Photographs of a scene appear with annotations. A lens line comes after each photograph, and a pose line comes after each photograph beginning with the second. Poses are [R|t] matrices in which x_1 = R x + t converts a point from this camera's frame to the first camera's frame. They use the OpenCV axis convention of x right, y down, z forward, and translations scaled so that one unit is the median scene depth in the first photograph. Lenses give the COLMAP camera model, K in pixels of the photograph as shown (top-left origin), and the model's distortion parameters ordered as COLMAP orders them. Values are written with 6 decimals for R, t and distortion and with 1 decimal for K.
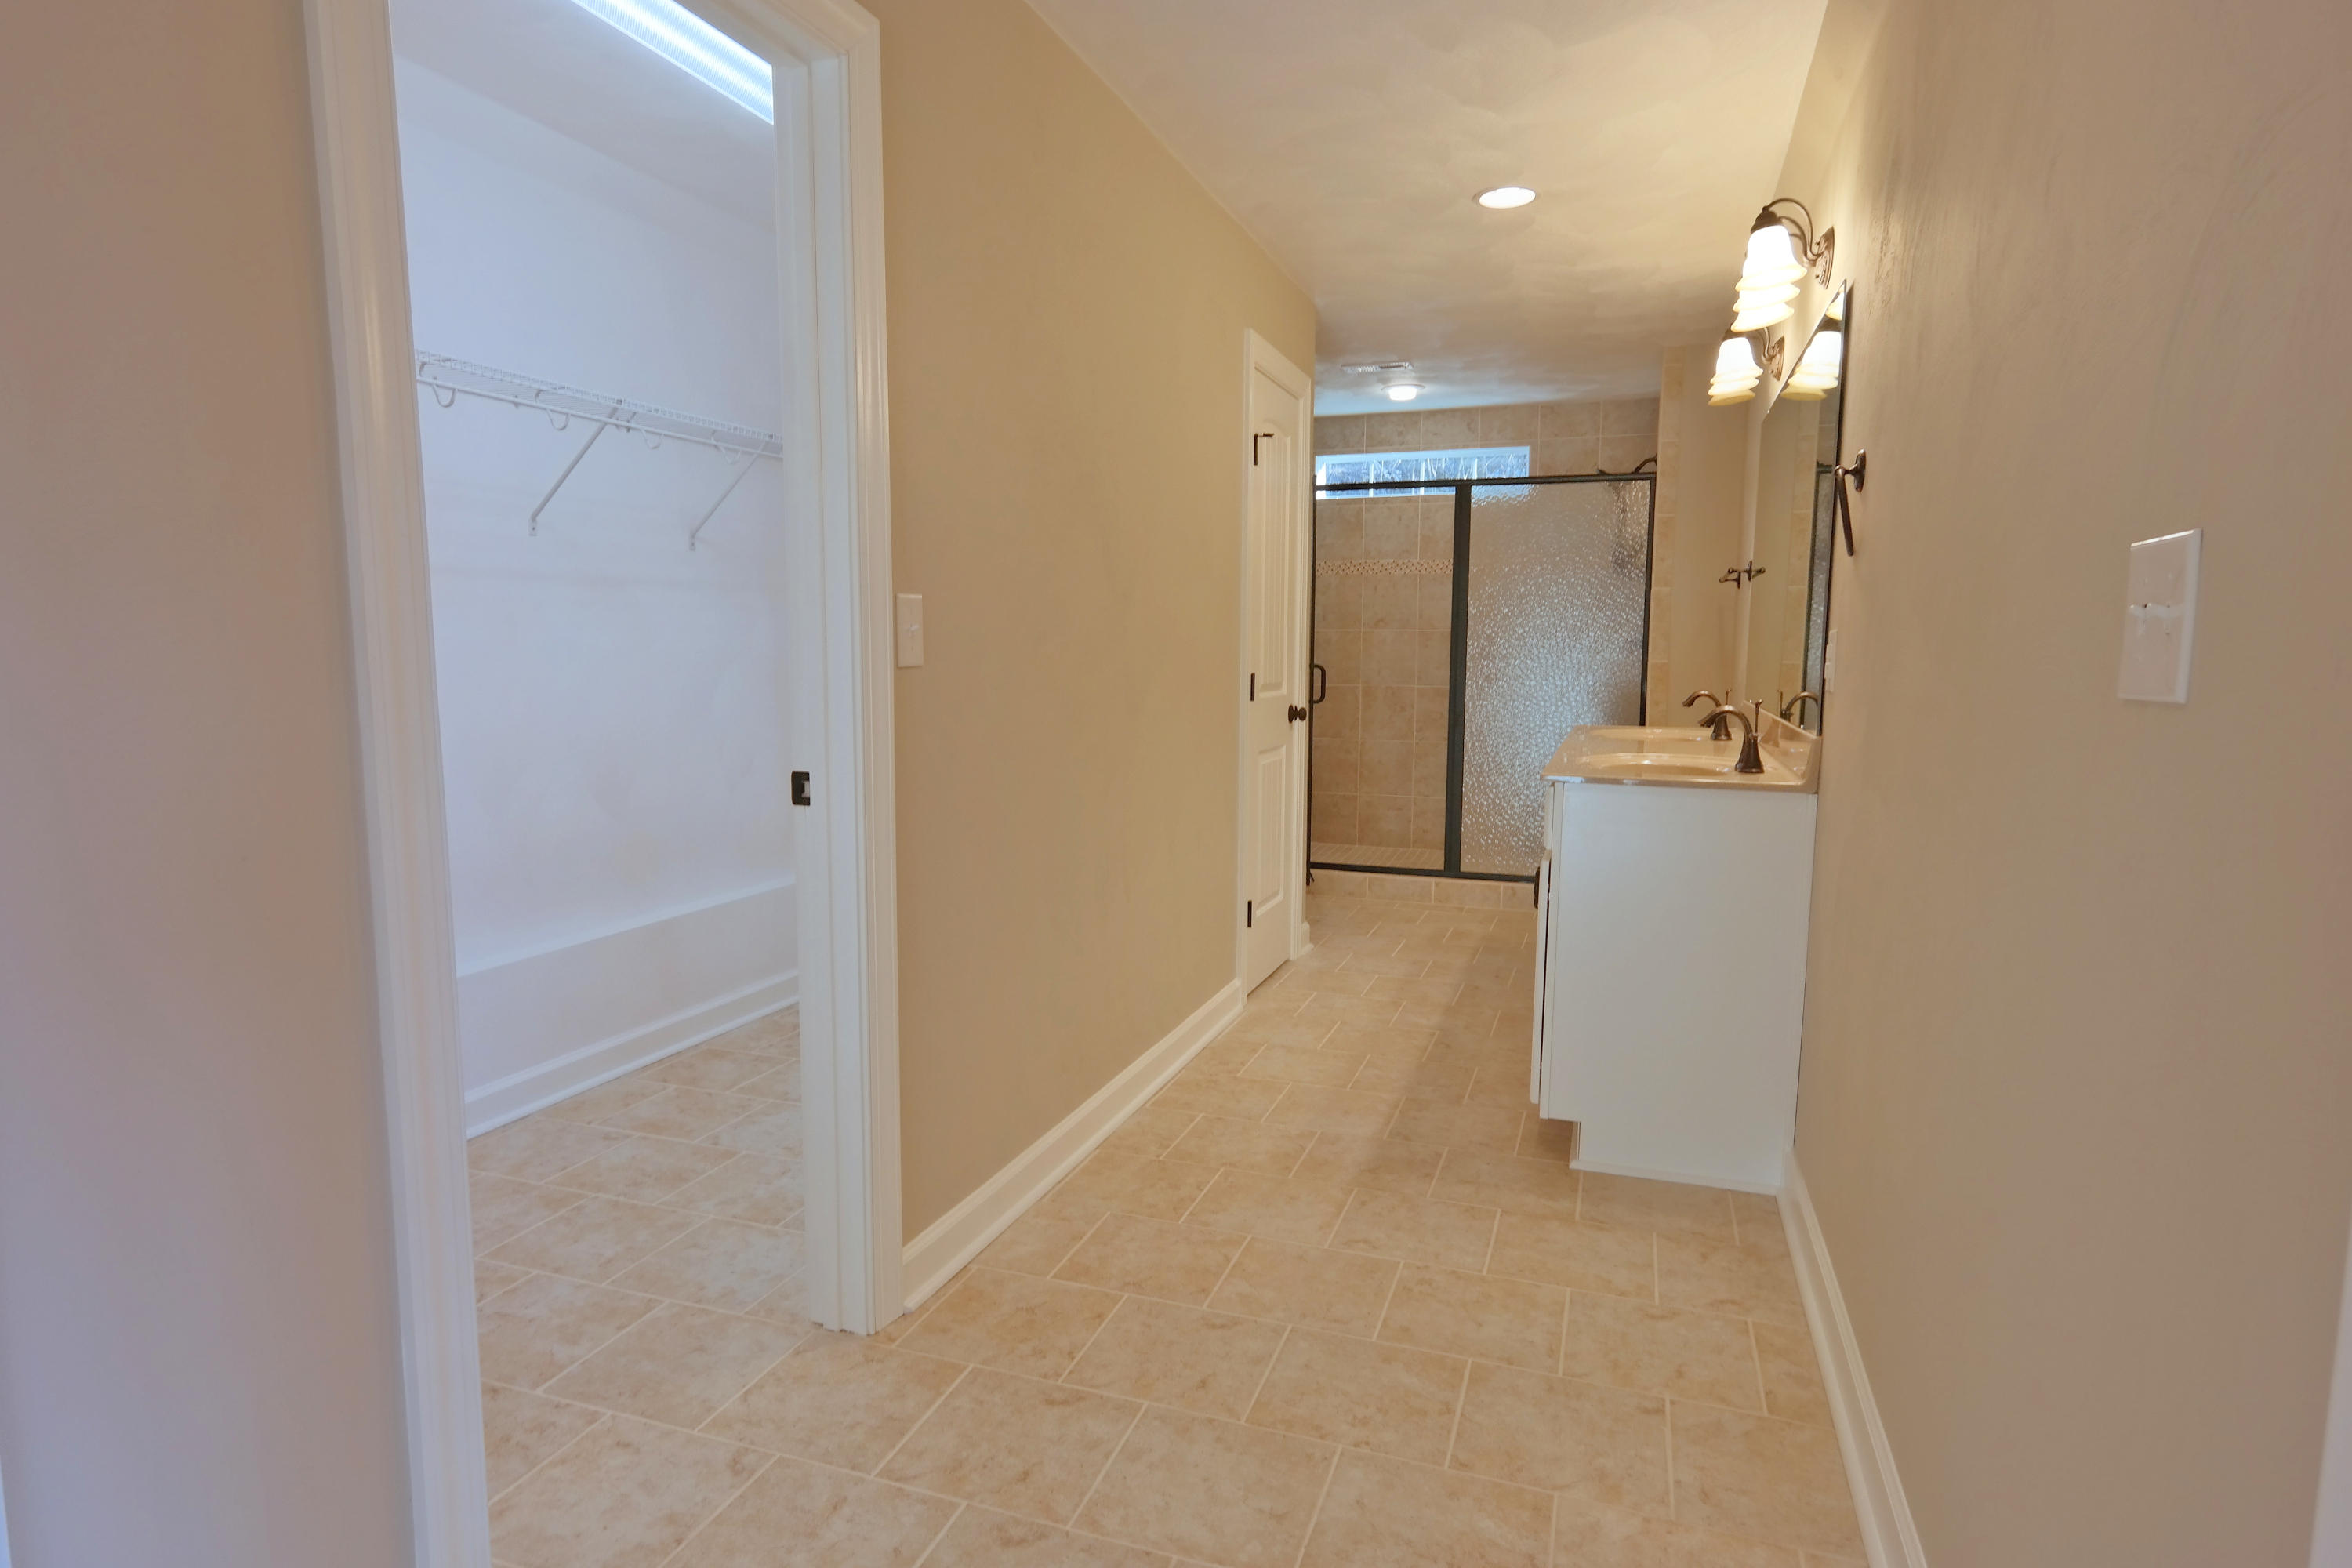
lens RADIAL K [[1286.2, 0, 1176.0], [0, 1286.2, 784.0], [0, 0, 1]] dist [-0.001419, 0.014139]
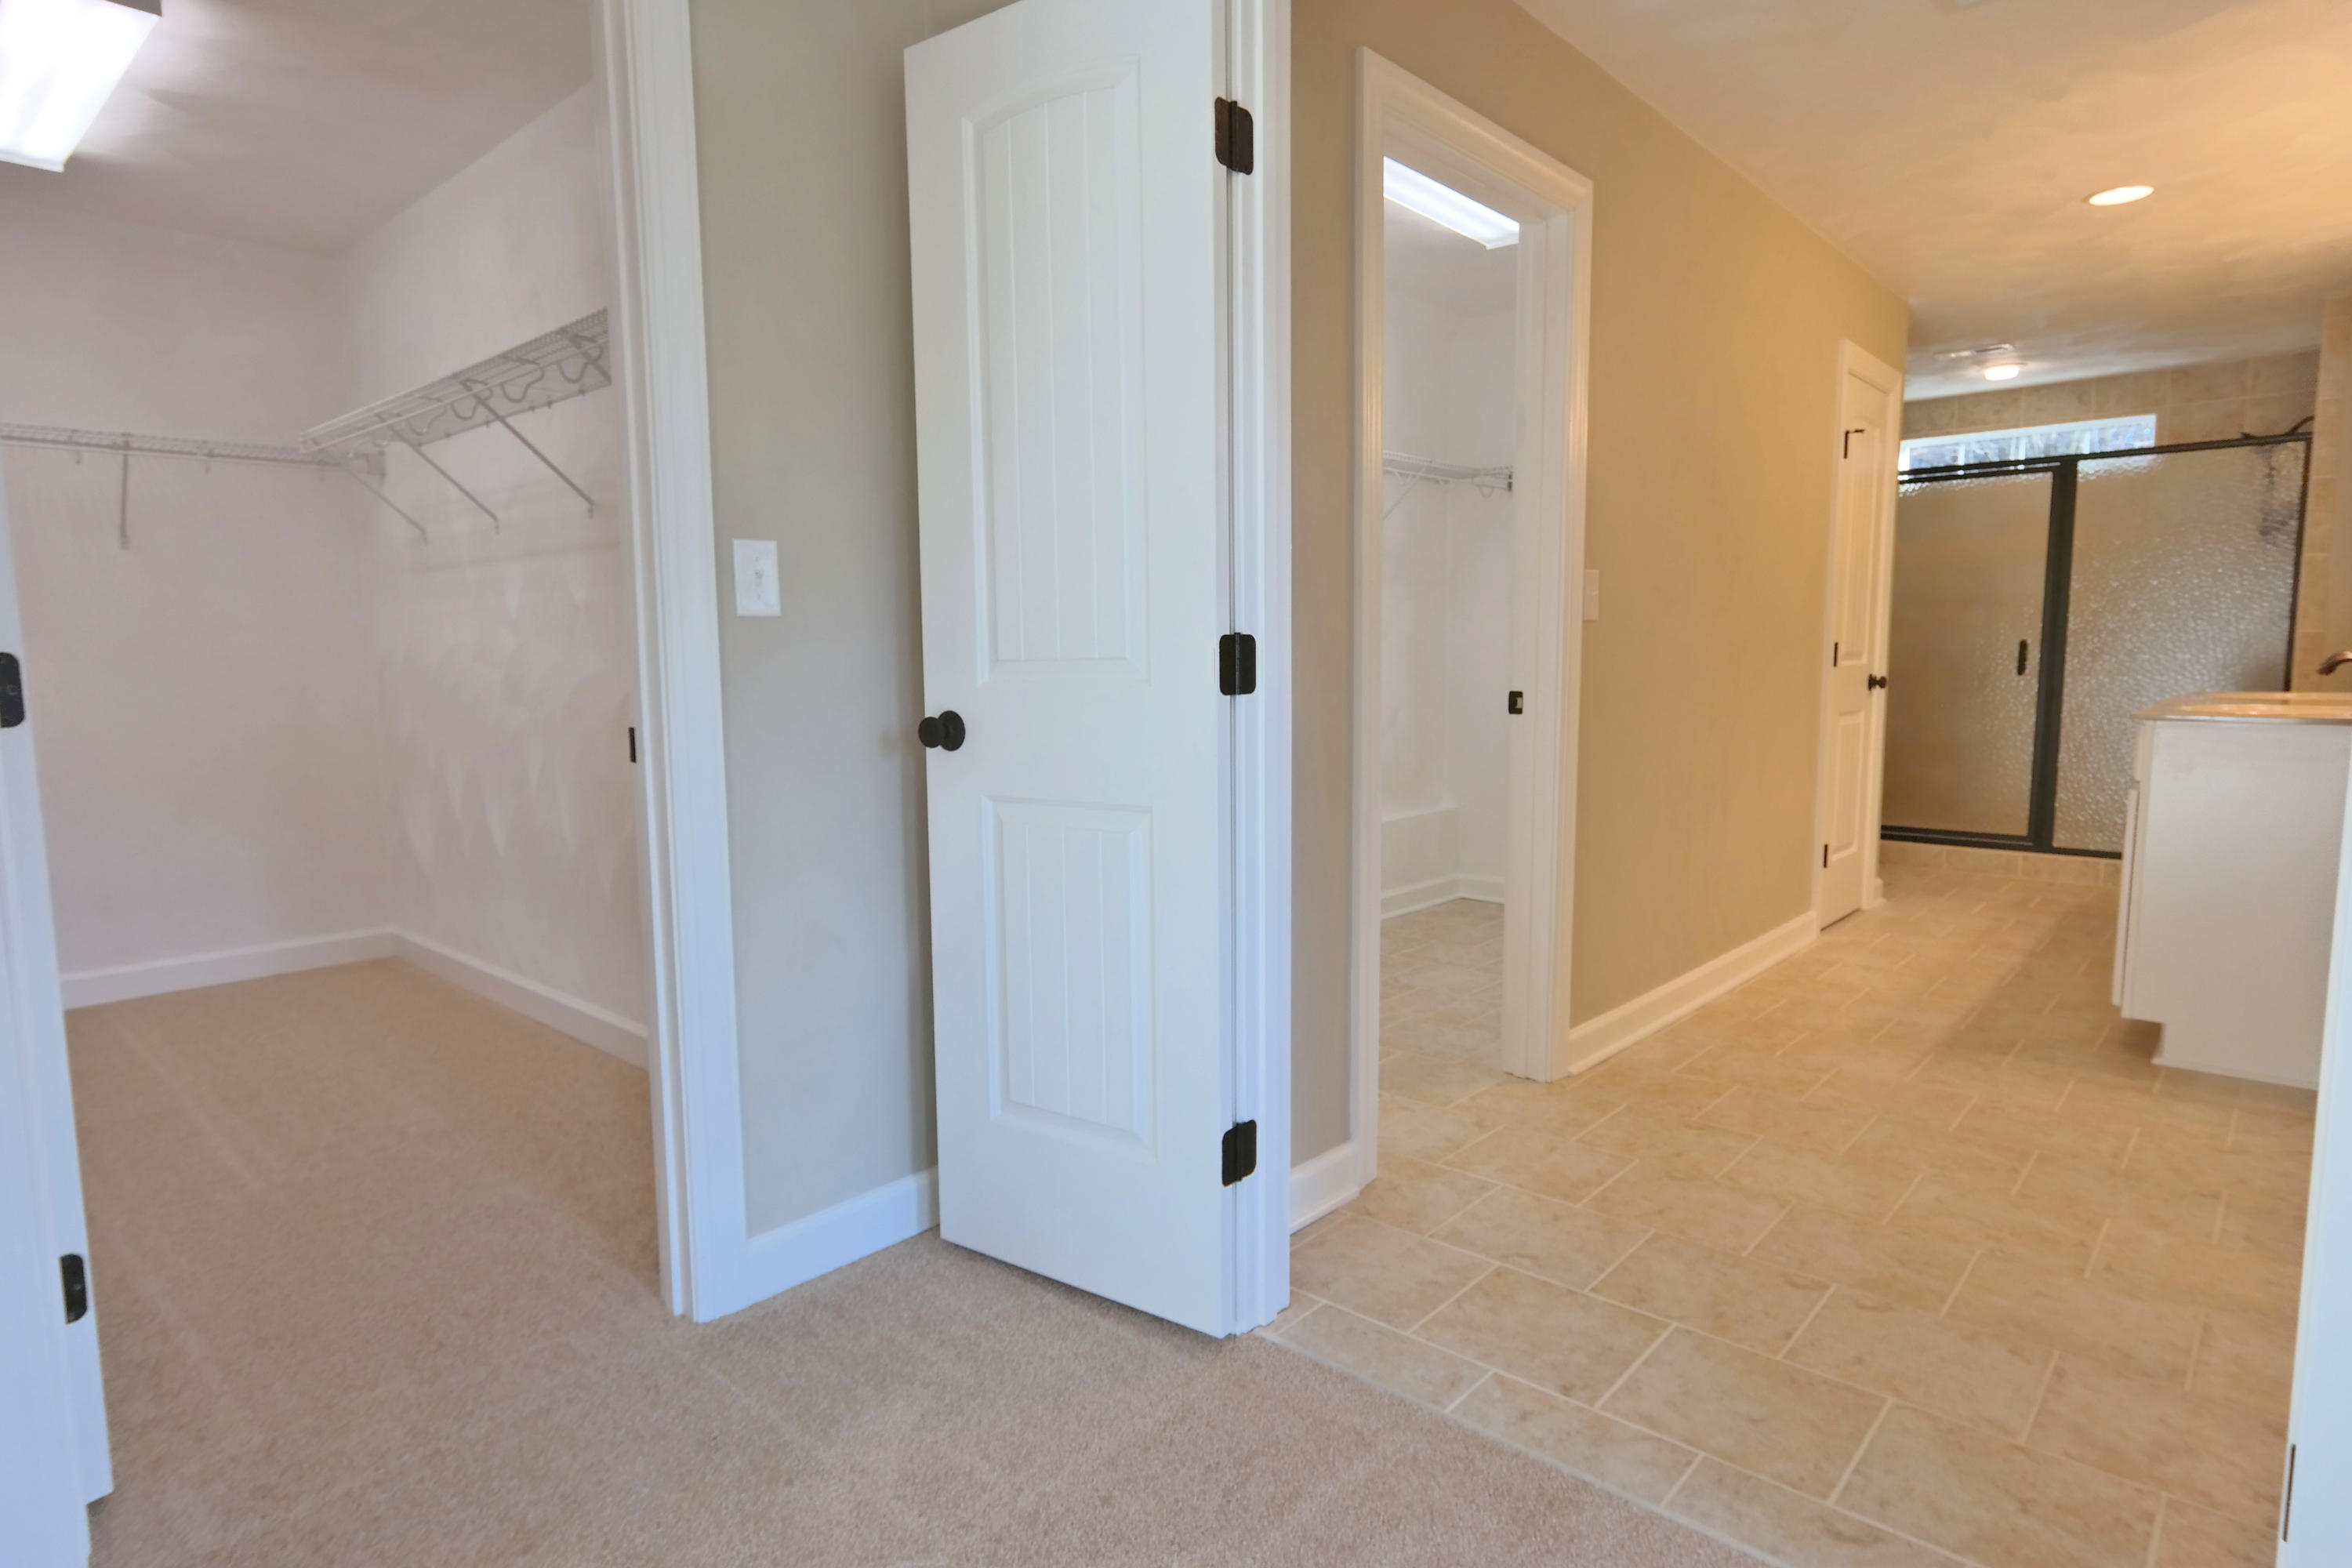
lens RADIAL K [[1286.2, 0, 1176.0], [0, 1286.2, 784.0], [0, 0, 1]] dist [-0.001419, 0.014139]
pose [[0.925356, 0.028570, -0.378022, -0.044765], [-0.030278, 0.999540, 0.001424, 0.053050], [0.377889, 0.010128, 0.925796, -0.258073]]
